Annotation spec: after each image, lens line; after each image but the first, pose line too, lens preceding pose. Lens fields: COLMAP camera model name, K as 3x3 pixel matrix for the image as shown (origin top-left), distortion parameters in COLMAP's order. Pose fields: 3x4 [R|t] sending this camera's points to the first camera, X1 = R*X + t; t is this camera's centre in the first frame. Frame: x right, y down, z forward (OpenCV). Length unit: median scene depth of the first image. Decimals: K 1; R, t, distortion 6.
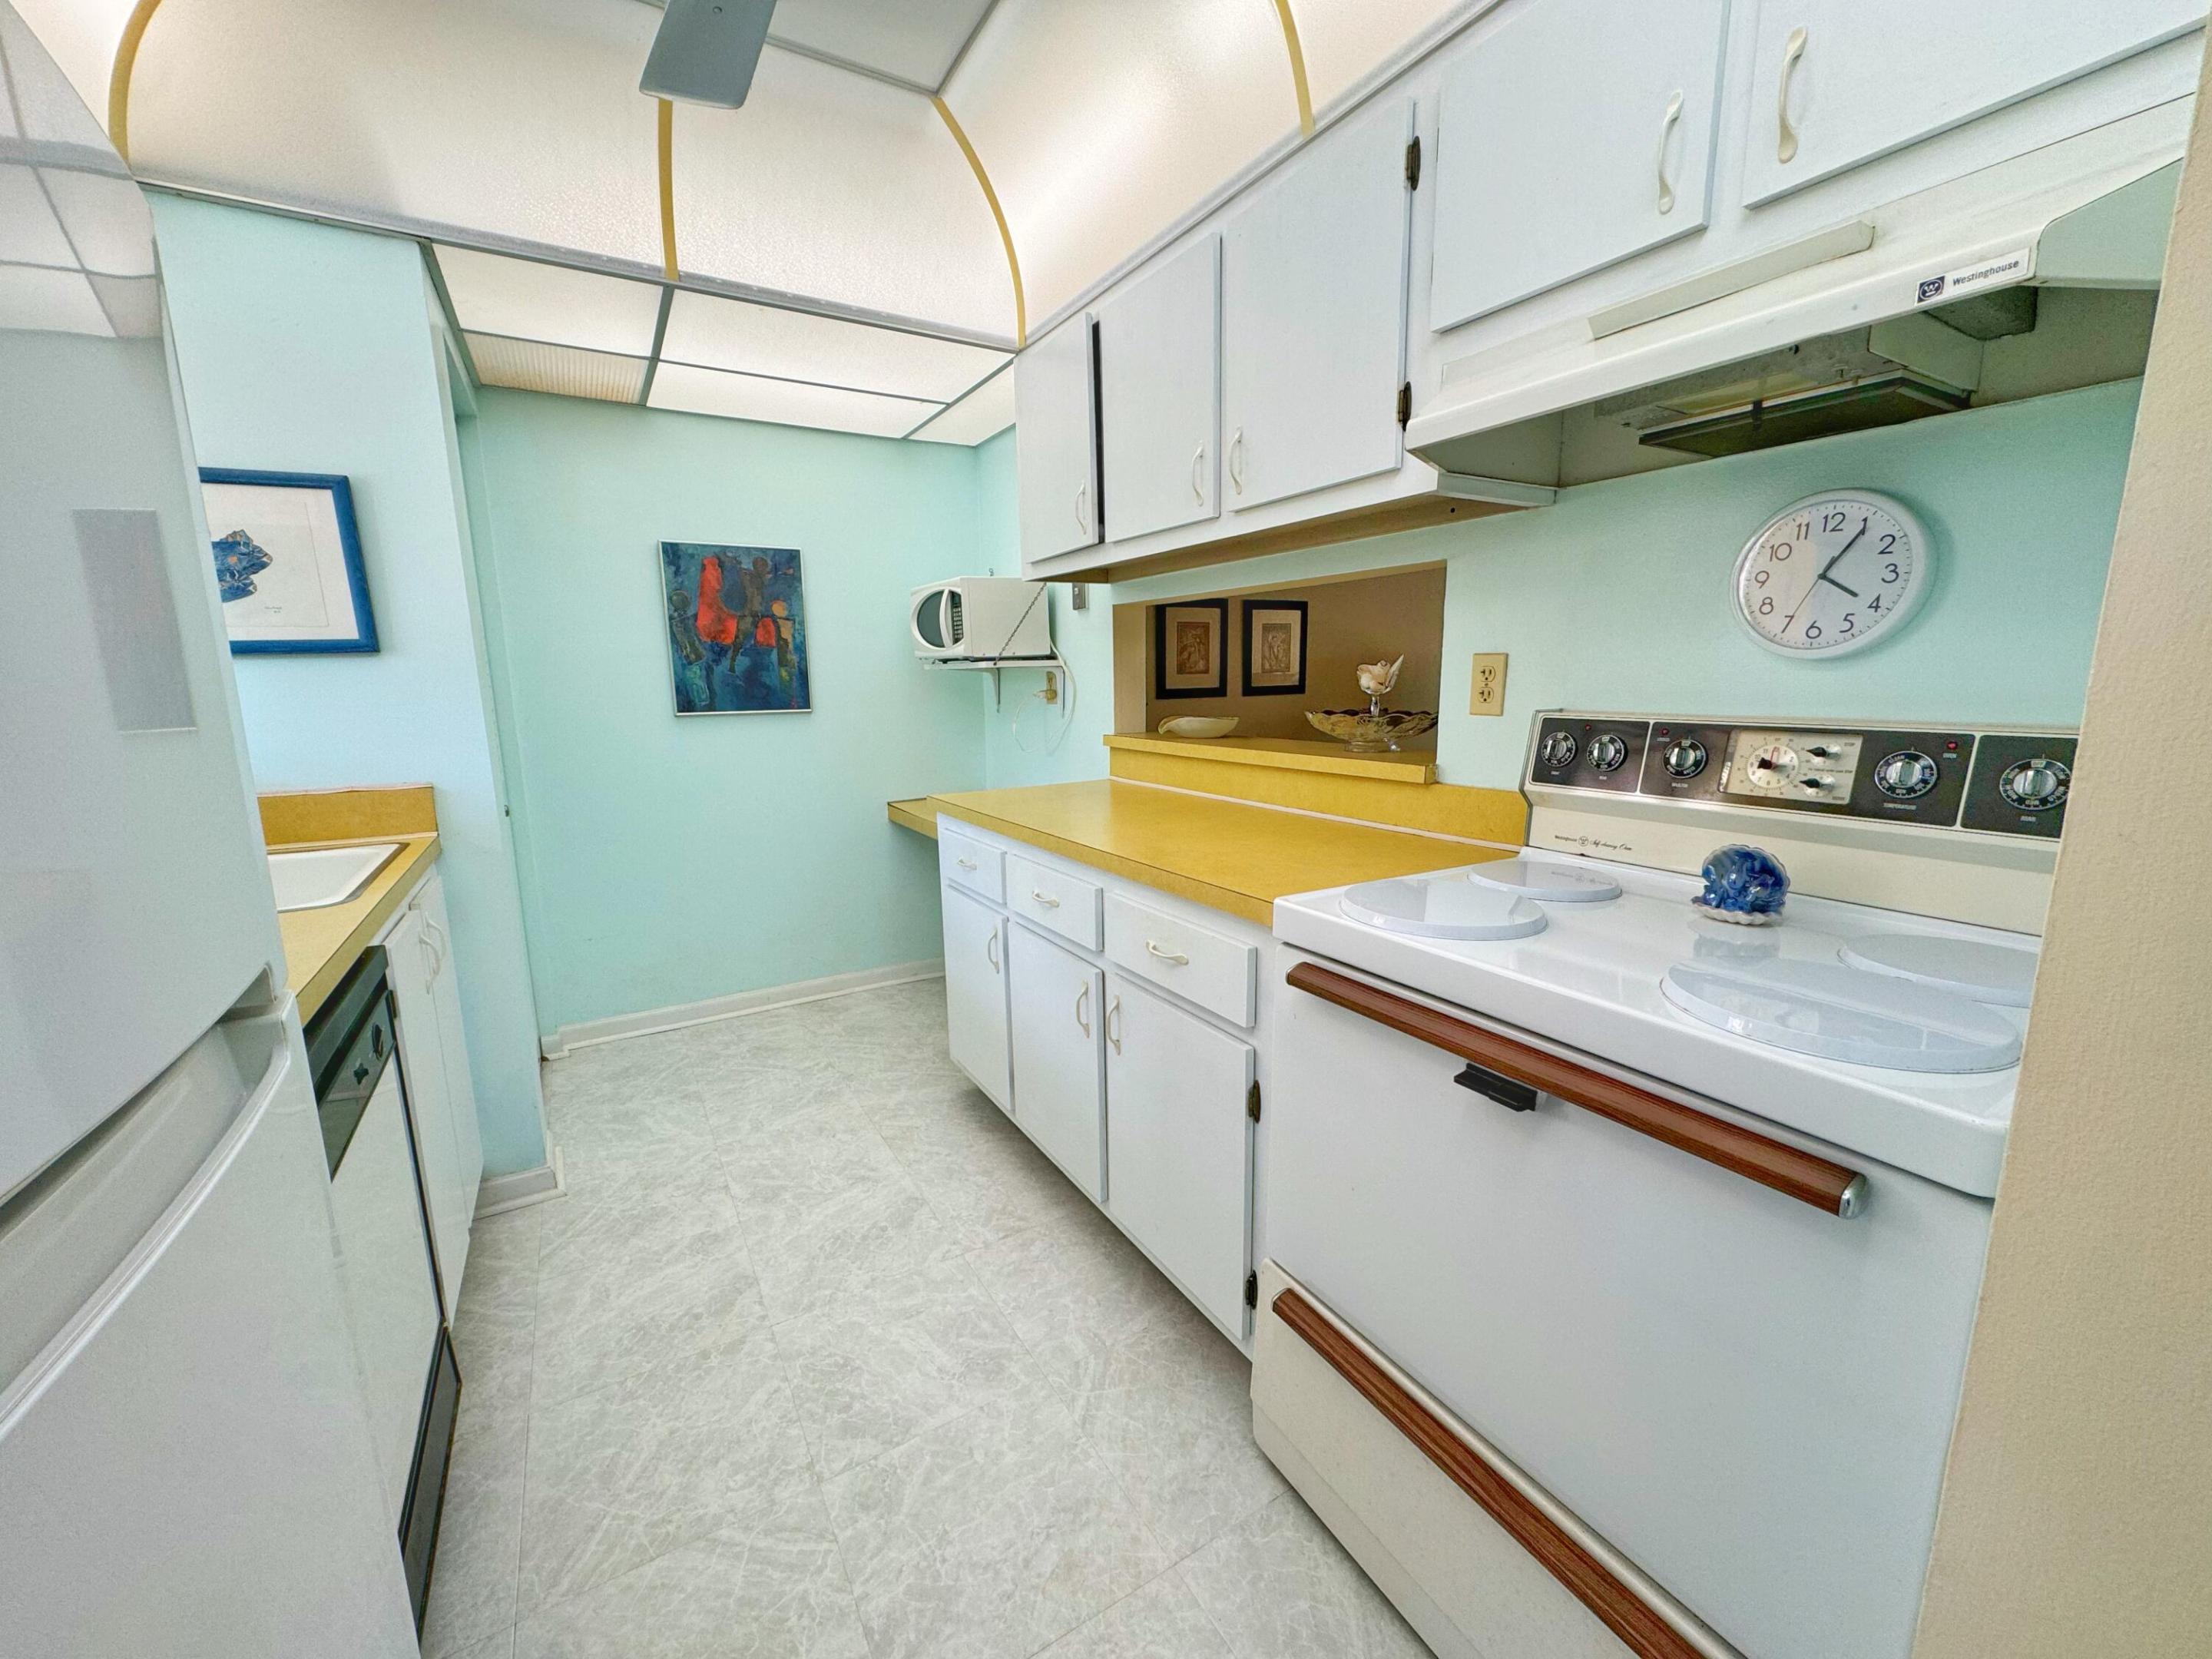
lens RADIAL K [[890.0, 0, 1115.6], [0, 890.0, 833.3], [0, 0, 1]] dist [-0.001518, 0.000749]
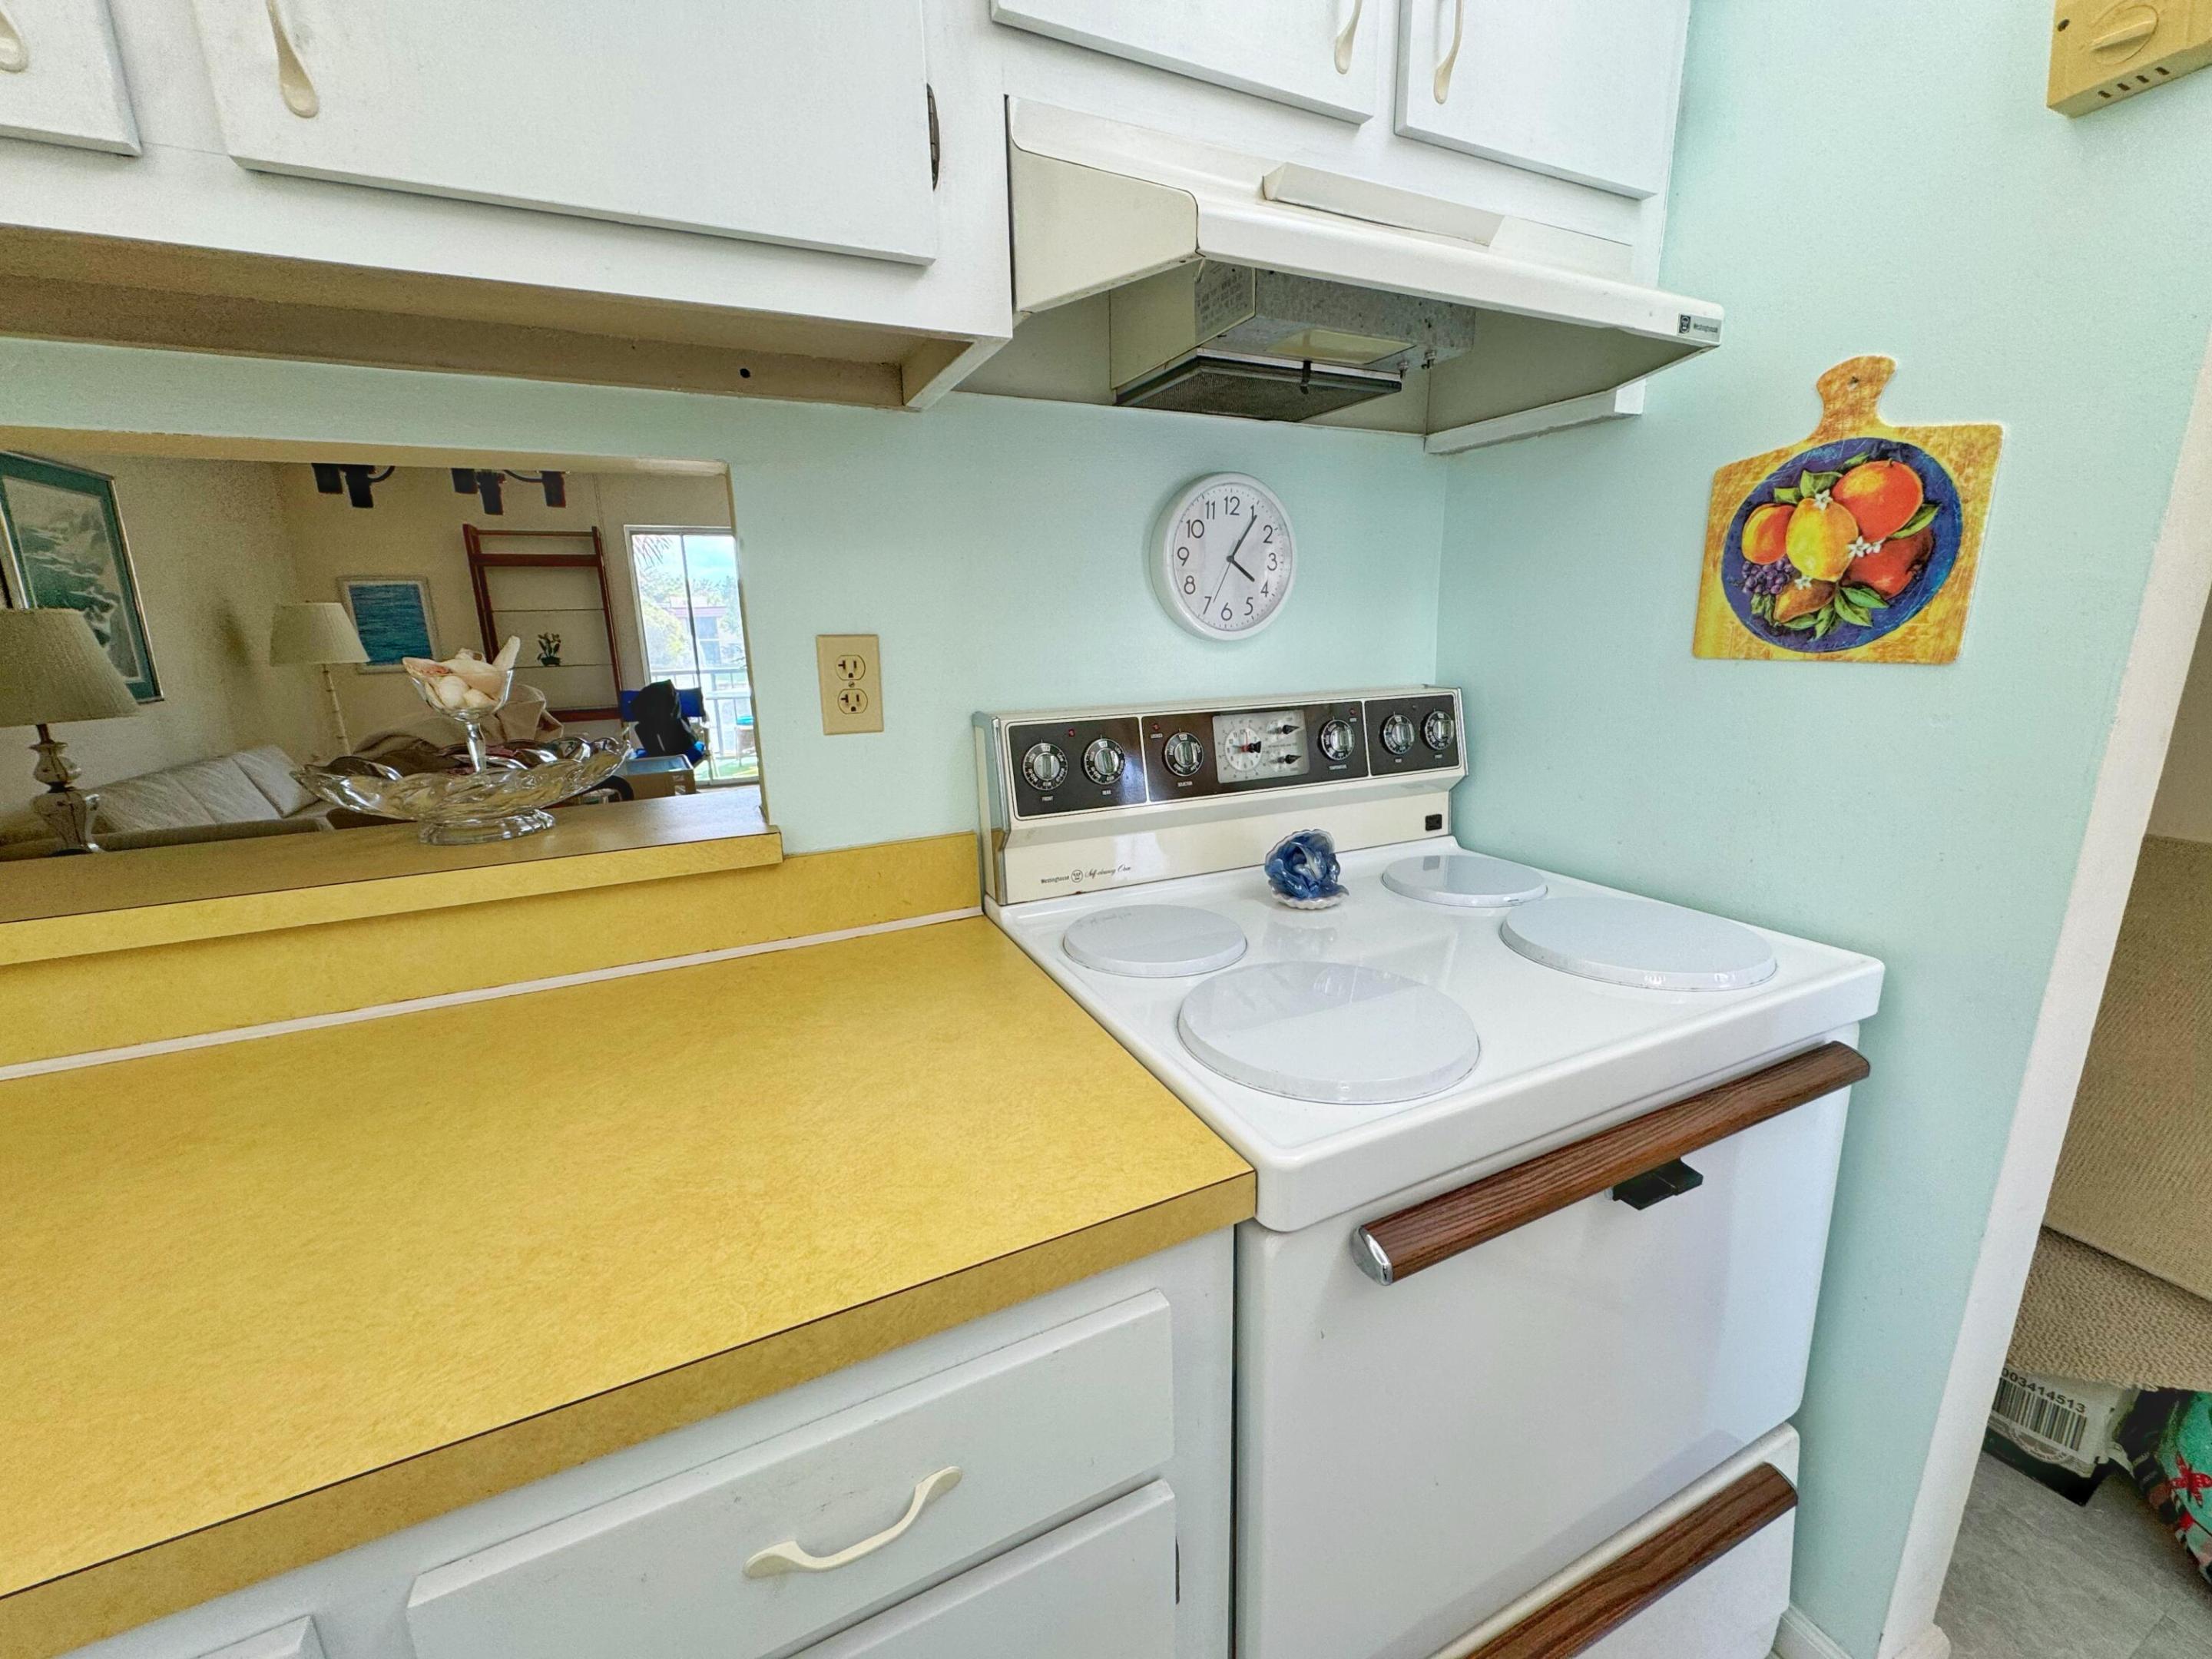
lens RADIAL K [[890.0, 0, 1111.0], [0, 890.0, 834.6], [0, 0, 1]] dist [-0.001518, 0.000749]
pose [[0.092542, -0.214902, 0.972241, -0.159978], [0.198151, 0.960876, 0.193529, -0.122849], [-0.975793, 0.174741, 0.131504, 0.616577]]
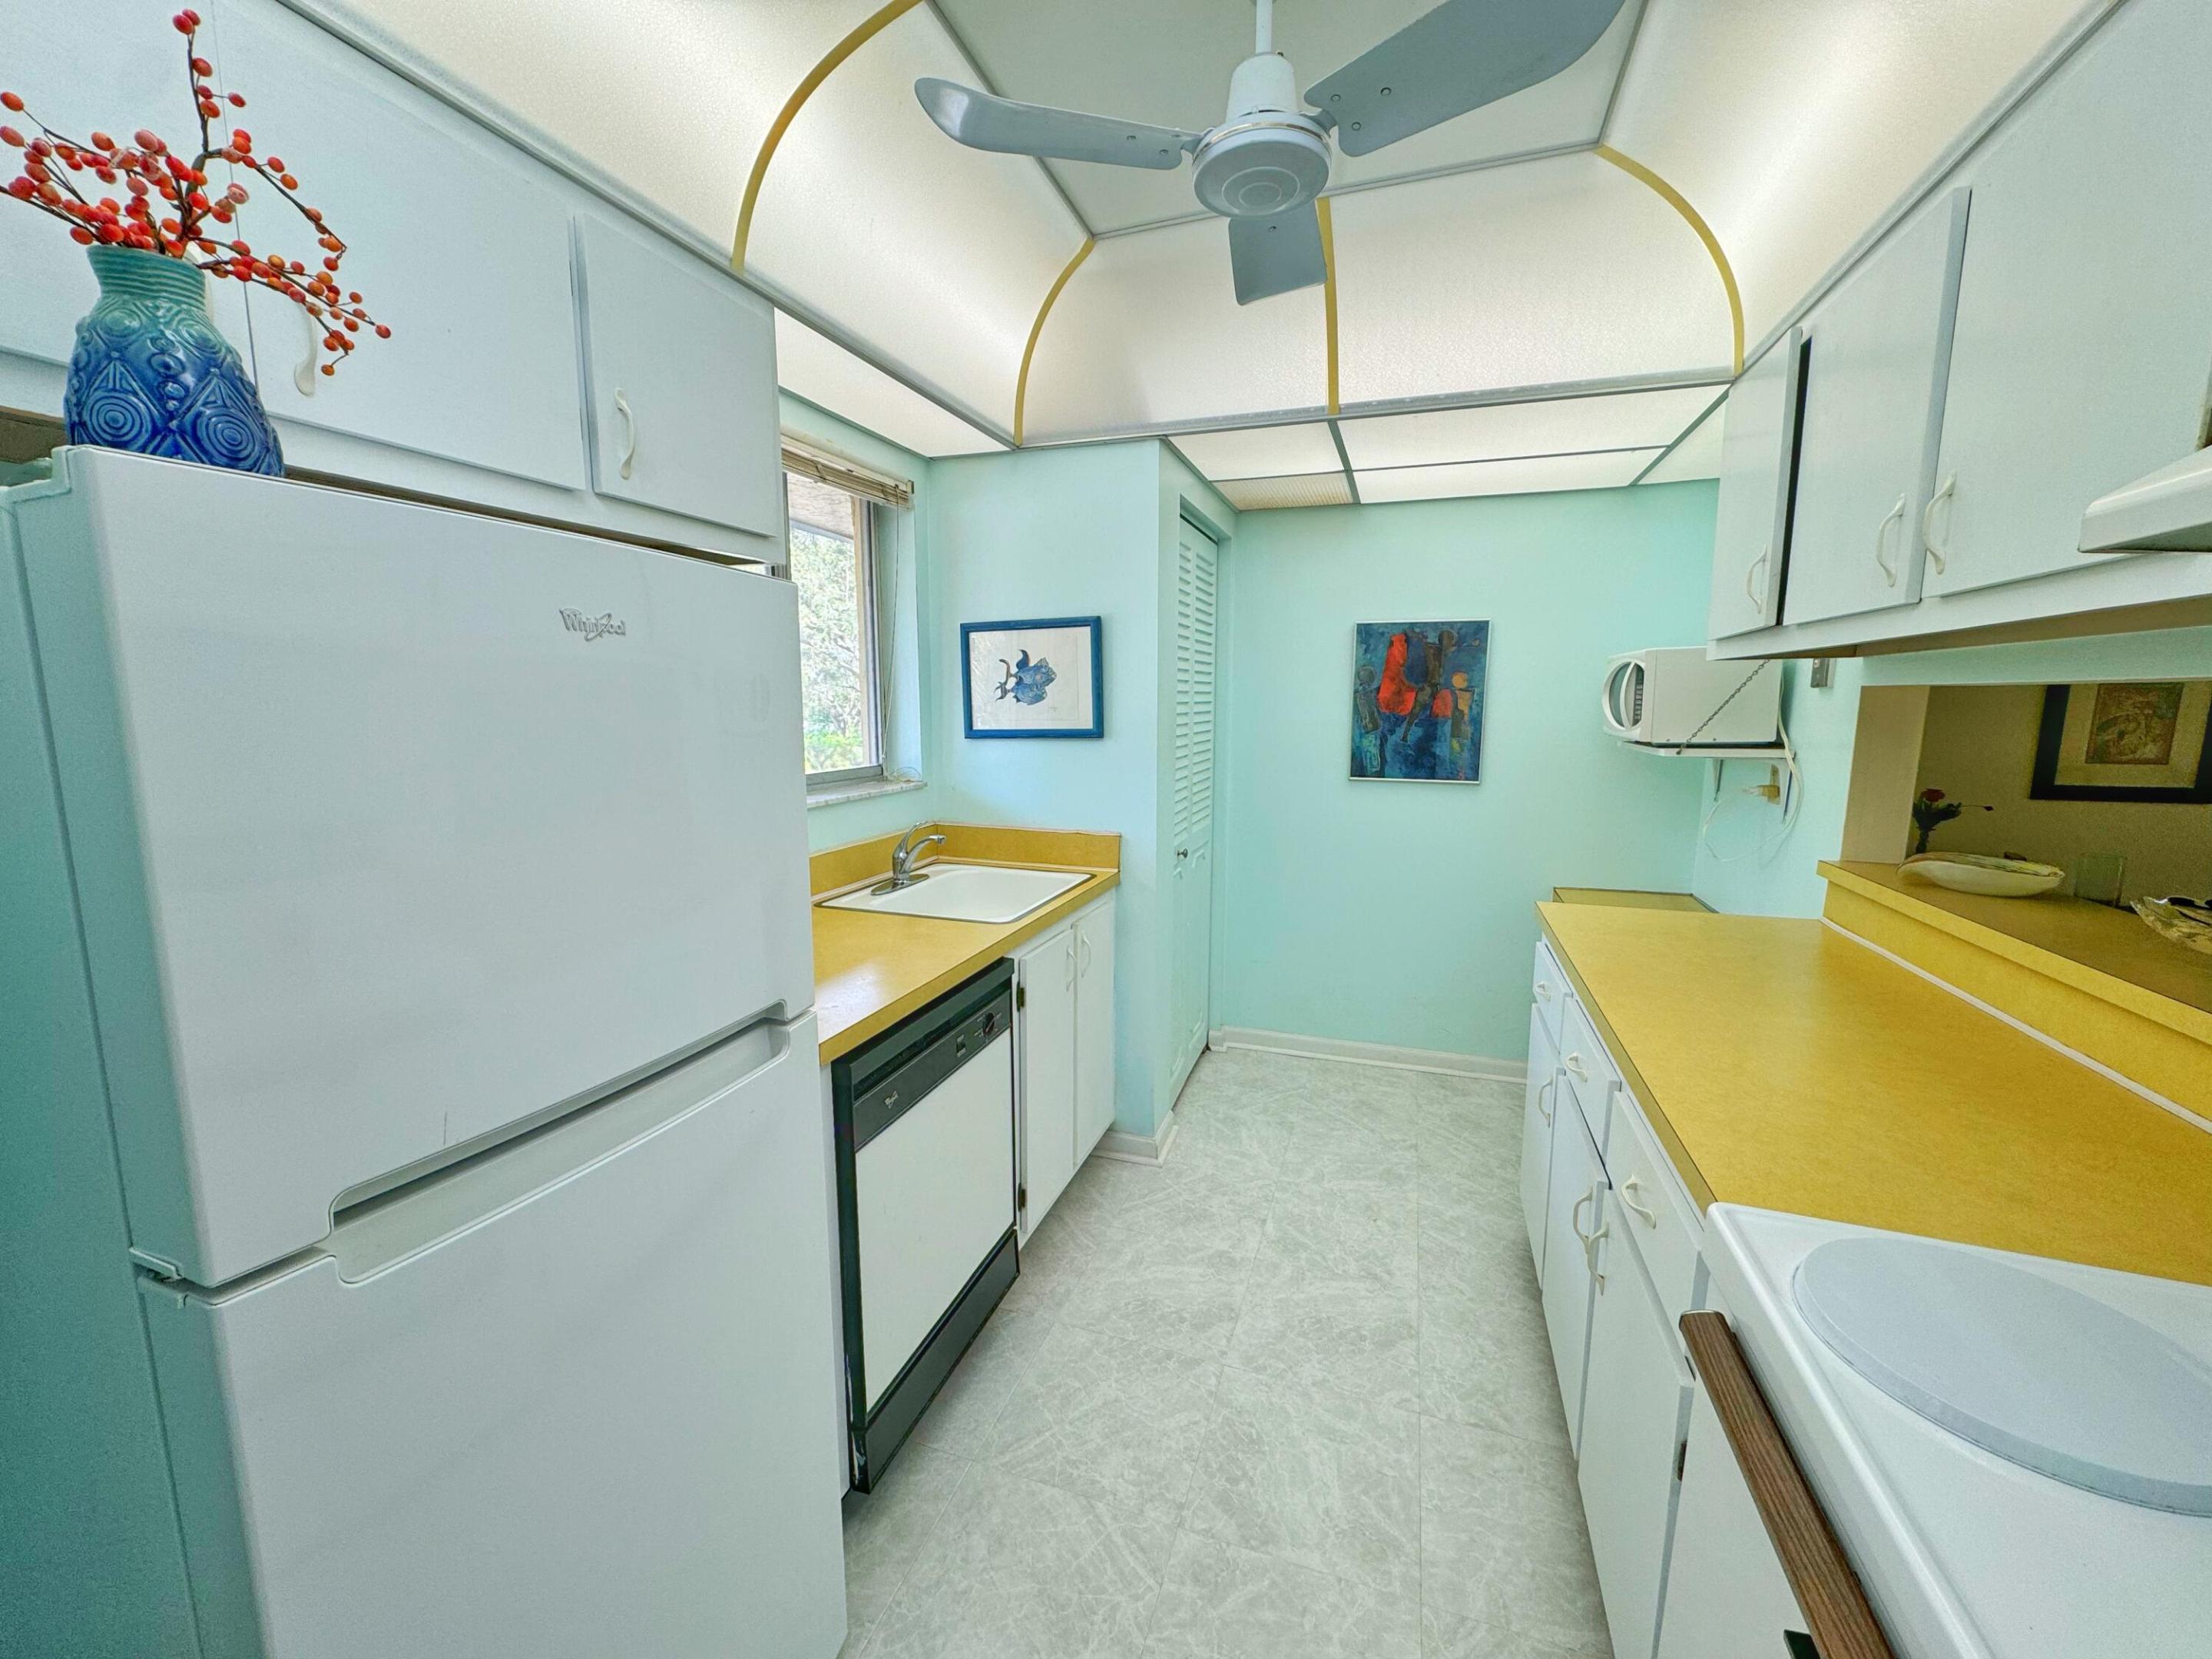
lens RADIAL K [[890.0, 0, 1093.4], [0, 890.0, 828.8], [0, 0, 1]] dist [-0.001518, 0.000749]
pose [[0.628014, 0.128388, -0.767538, 0.230492], [-0.147094, 0.988102, 0.044927, -0.109893], [0.764174, 0.084685, 0.639427, 0.094795]]
